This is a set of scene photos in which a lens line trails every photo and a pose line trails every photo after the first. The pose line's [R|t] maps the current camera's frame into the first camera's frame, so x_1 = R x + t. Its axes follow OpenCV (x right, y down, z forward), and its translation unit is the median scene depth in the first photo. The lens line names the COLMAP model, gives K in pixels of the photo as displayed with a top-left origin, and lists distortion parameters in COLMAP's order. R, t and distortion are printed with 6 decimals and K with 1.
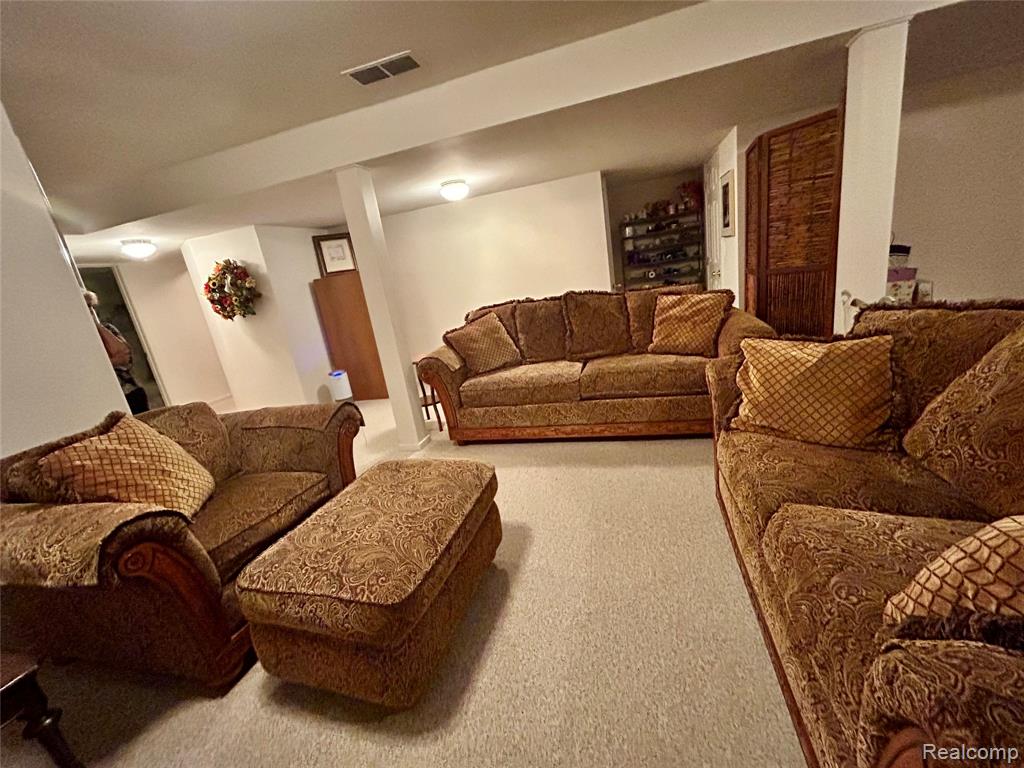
lens RADIAL K [[417.7, 0, 510.2], [0, 417.7, 383.8], [0, 0, 1]] dist [-0.001172, 0.000479]
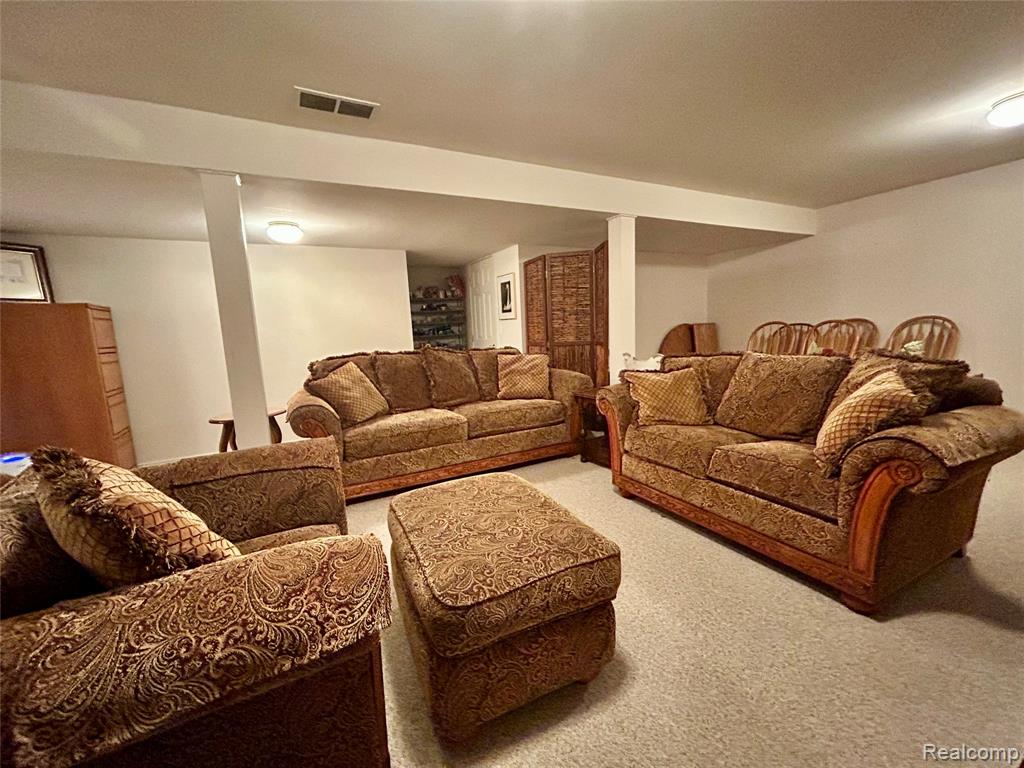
lens RADIAL K [[417.7, 0, 510.2], [0, 417.7, 383.8], [0, 0, 1]] dist [-0.001172, 0.000479]
pose [[0.730021, 0.022877, 0.683041, -0.481886], [0.115359, 0.980974, -0.156149, 0.076016], [-0.673618, 0.192787, 0.713493, 0.099189]]
